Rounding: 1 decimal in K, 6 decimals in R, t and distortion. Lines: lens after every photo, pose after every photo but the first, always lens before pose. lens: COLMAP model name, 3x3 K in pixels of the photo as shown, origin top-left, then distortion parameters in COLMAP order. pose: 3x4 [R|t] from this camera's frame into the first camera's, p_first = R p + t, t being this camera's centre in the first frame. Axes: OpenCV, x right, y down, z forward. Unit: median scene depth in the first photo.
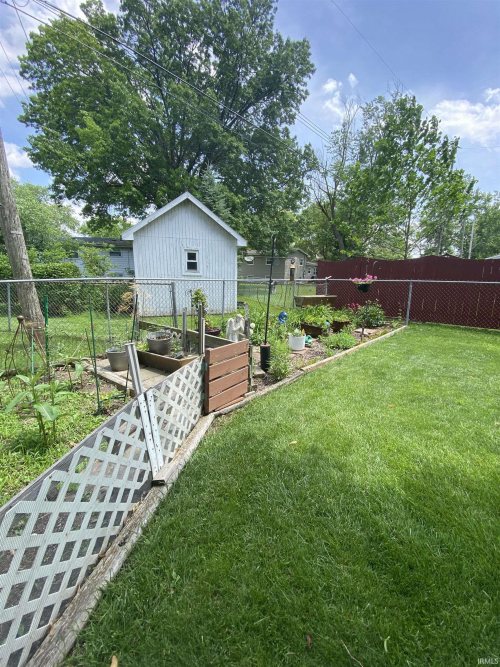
lens RADIAL K [[273.4, 0, 253.4], [0, 273.4, 335.1], [0, 0, 1]] dist [0.010006, -0.014511]
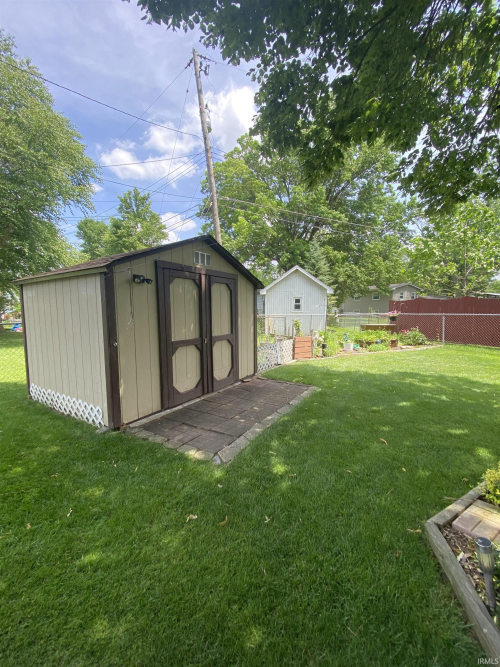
lens RADIAL K [[273.4, 0, 250.5], [0, 273.4, 333.7], [0, 0, 1]] dist [0.010006, -0.014511]
pose [[0.915678, 0.019557, -0.401437, 0.206044], [-0.071560, 0.990789, -0.114960, 0.137044], [0.395491, 0.133994, 0.908643, -0.676340]]
